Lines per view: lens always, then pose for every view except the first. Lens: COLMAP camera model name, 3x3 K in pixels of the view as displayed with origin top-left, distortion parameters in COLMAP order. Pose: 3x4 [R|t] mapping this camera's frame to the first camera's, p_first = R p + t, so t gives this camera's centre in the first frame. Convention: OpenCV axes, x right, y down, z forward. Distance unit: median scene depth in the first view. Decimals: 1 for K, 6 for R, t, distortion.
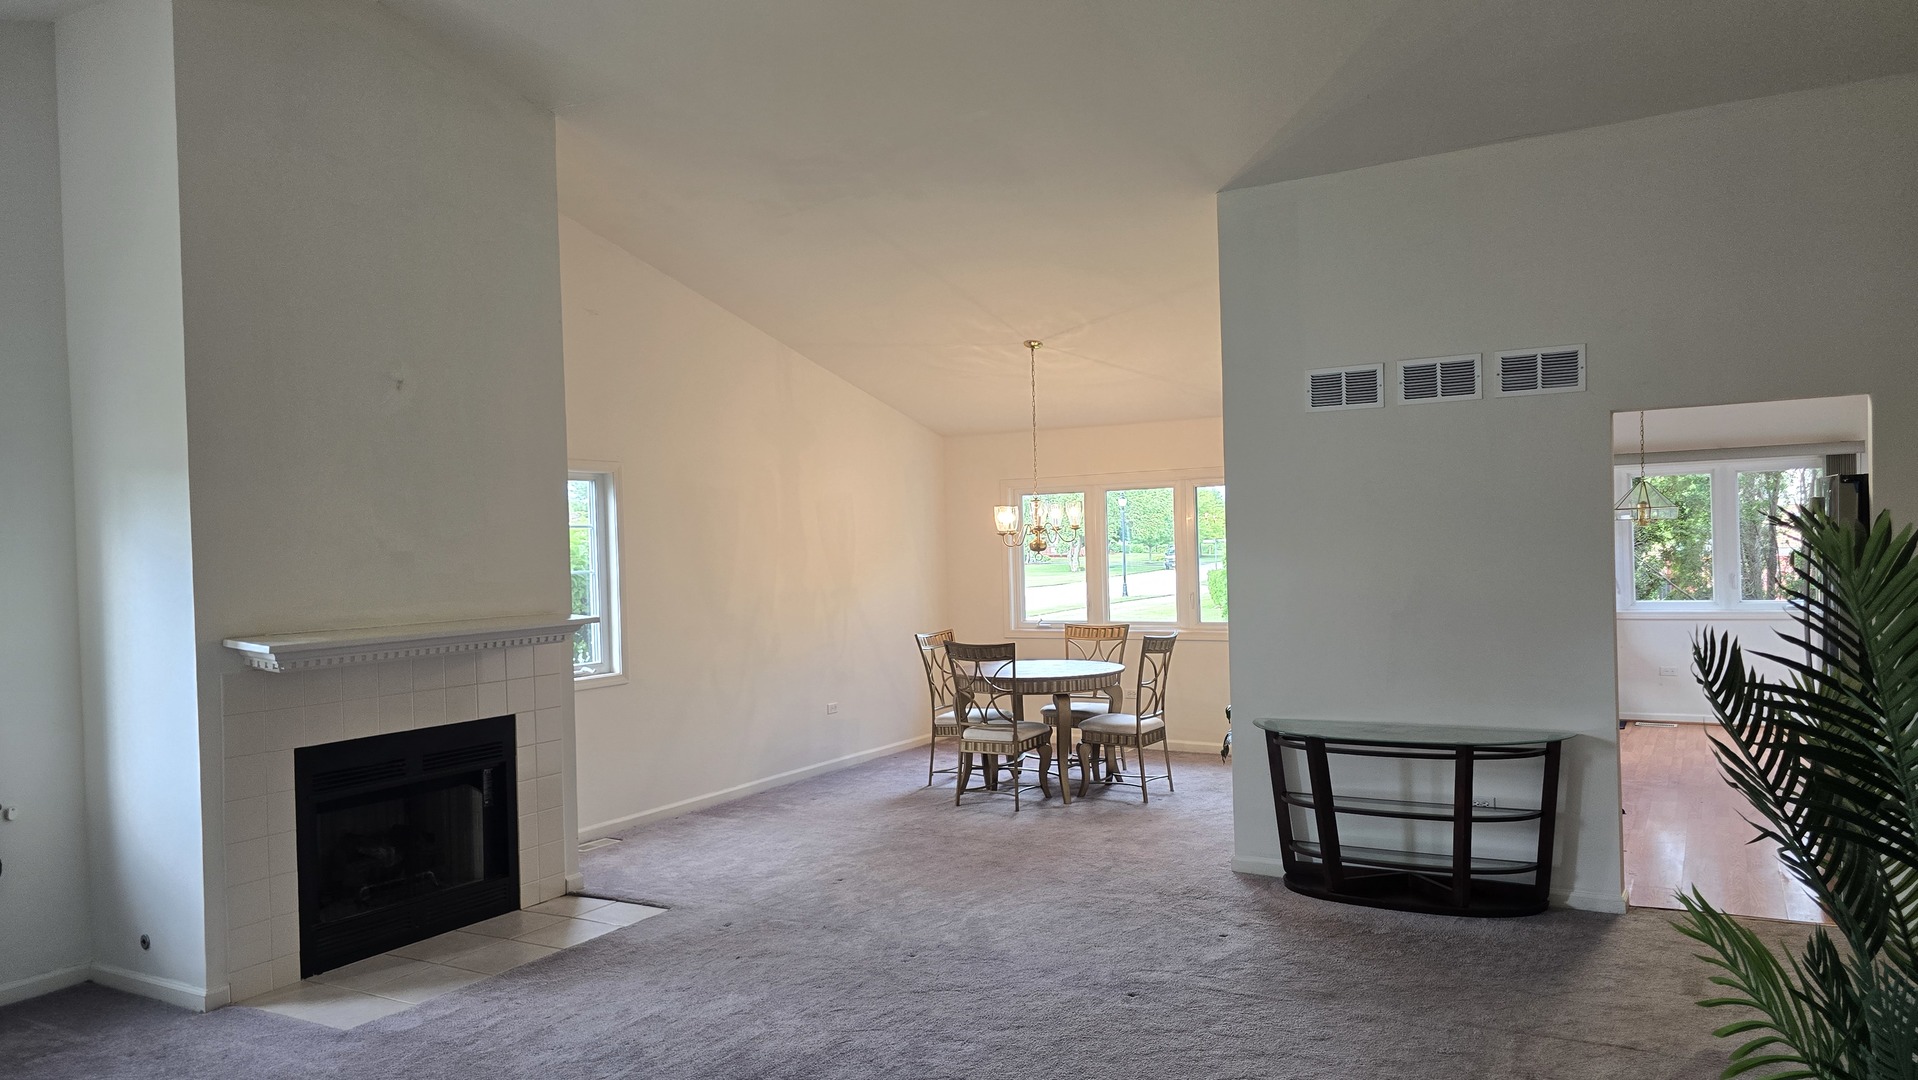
lens RADIAL K [[1312.0, 0, 989.7], [0, 1312.0, 542.0], [0, 0, 1]] dist [0.071469, -0.000365]
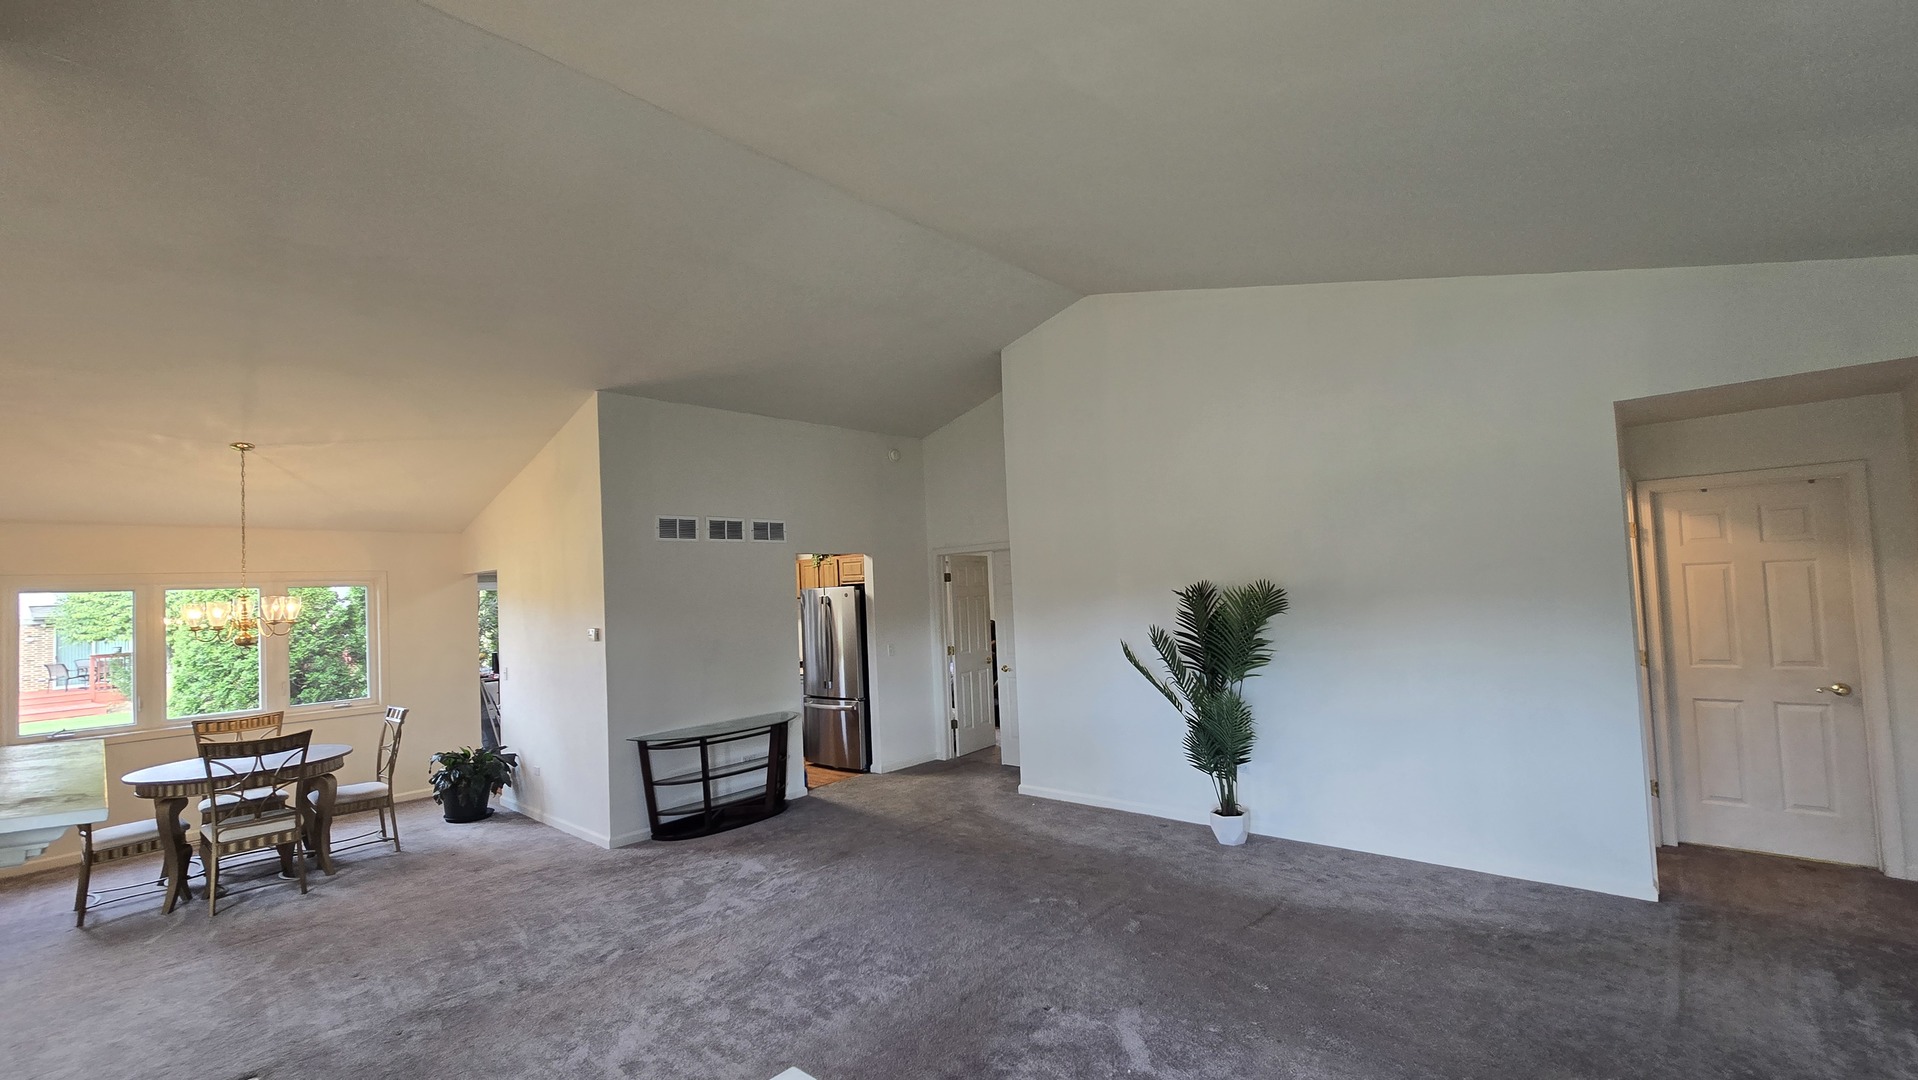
lens RADIAL K [[793.6, 0, 958.9], [0, 793.6, 552.9], [0, 0, 1]] dist [-0.001926, -0.000235]
pose [[0.205237, 0.074912, 0.975841, -0.626052], [0.044726, 0.995307, -0.085813, 0.016844], [-0.977690, 0.061258, 0.200923, 0.442747]]
